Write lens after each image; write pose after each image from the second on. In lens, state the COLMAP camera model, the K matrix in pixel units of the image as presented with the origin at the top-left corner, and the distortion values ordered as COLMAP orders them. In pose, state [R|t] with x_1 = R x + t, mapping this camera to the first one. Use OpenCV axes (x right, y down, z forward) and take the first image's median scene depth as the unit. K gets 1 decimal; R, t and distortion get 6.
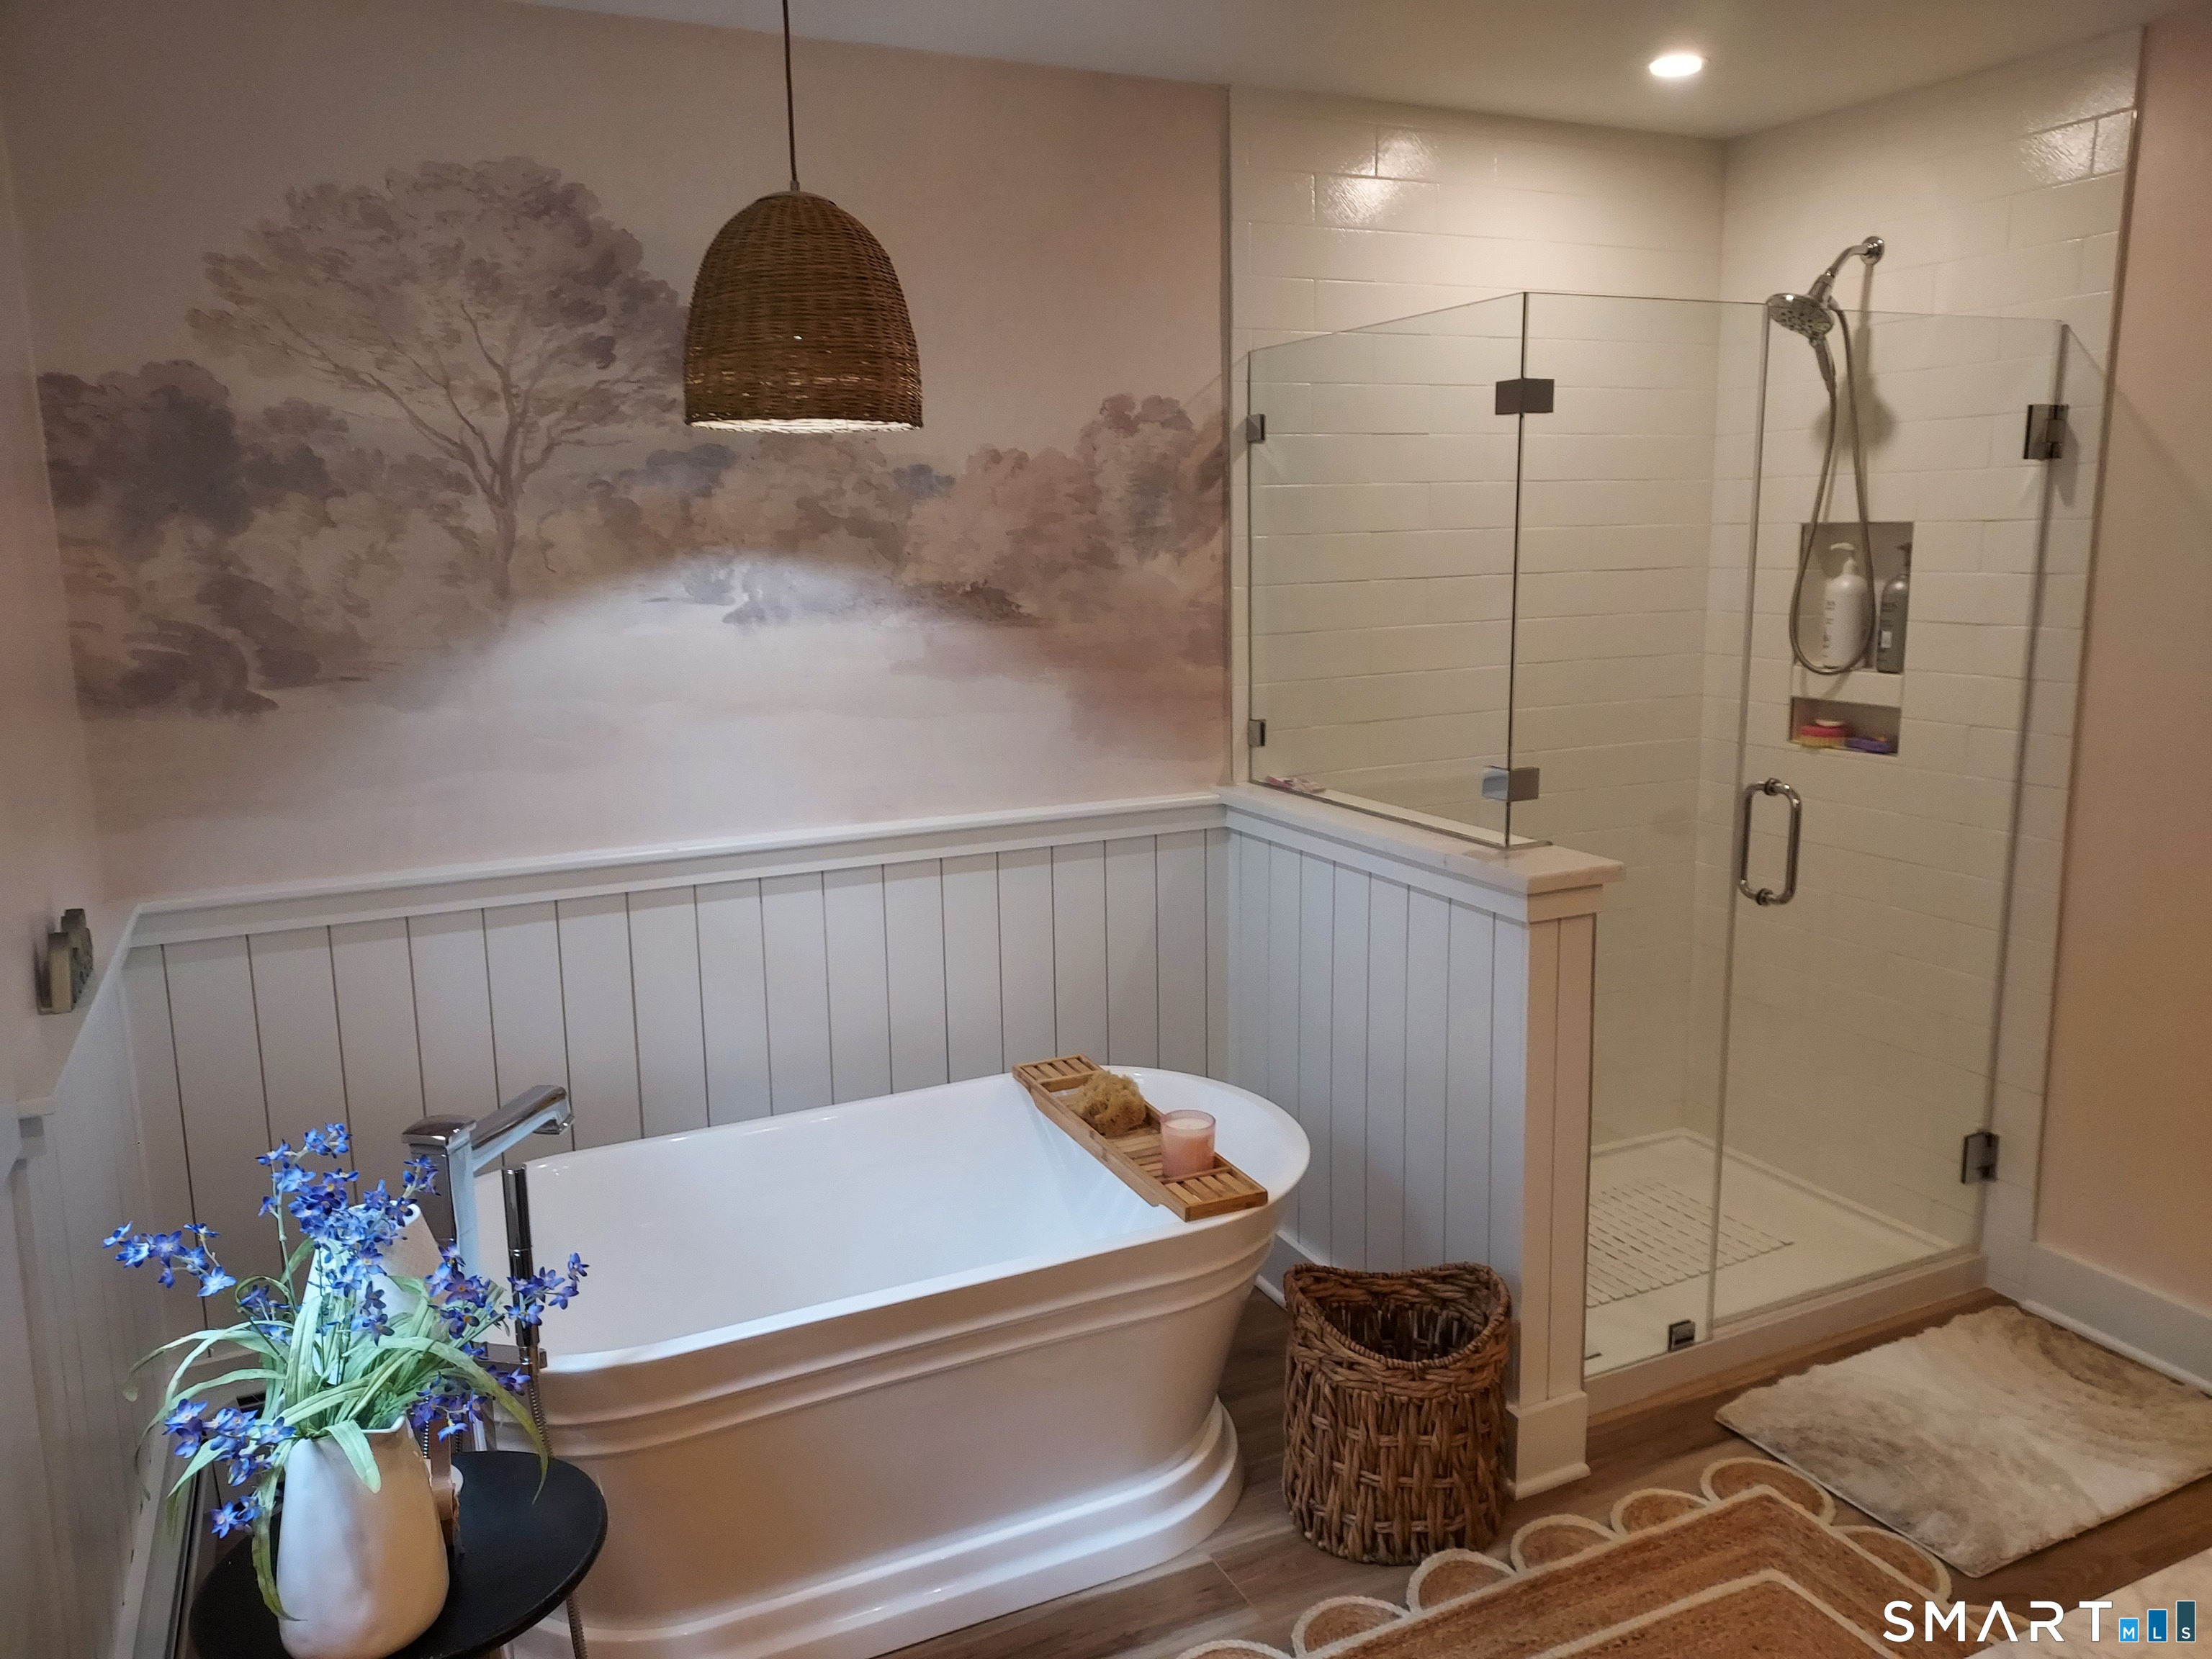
lens RADIAL K [[1600.6, 0, 1107.1], [0, 1600.6, 828.6], [0, 0, 1]] dist [0.030461, 0.005100]
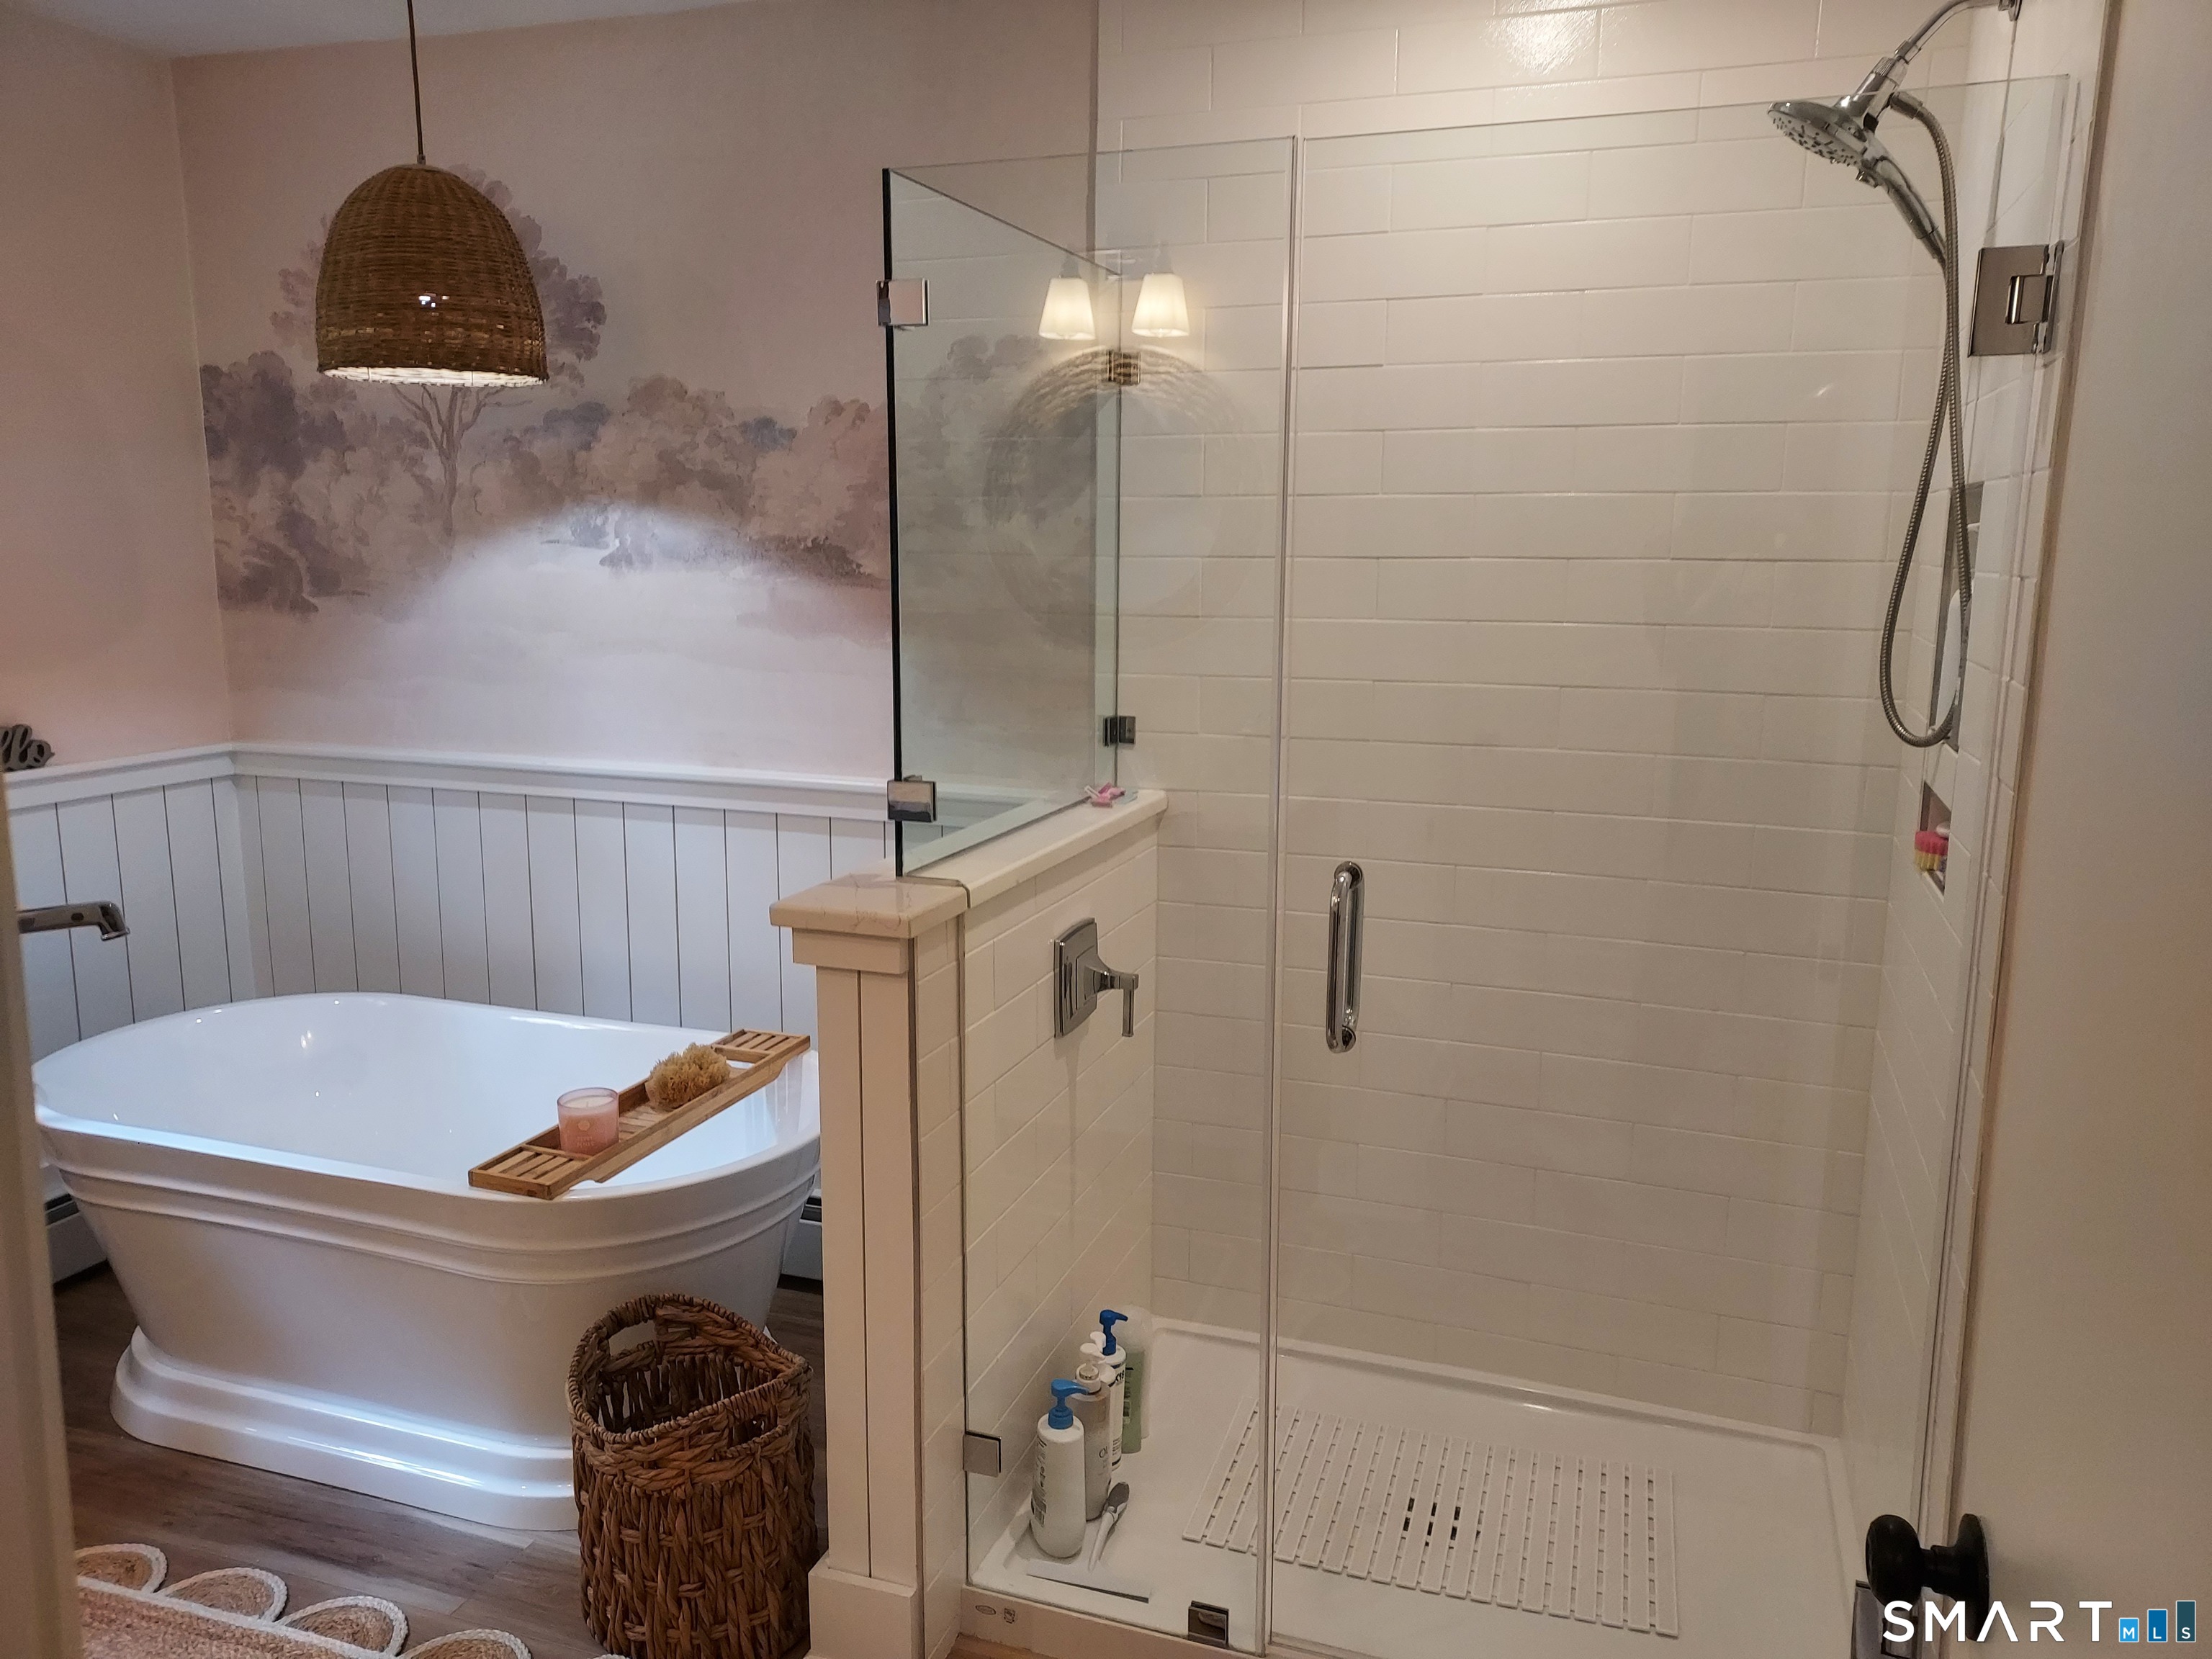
lens RADIAL K [[1600.6, 0, 1107.3], [0, 1600.6, 826.5], [0, 0, 1]] dist [0.030461, 0.005100]
pose [[0.702748, 0.151528, -0.695115, 0.833588], [-0.148791, 0.986751, 0.064677, -0.077357], [0.695706, 0.057975, 0.715983, 0.480619]]
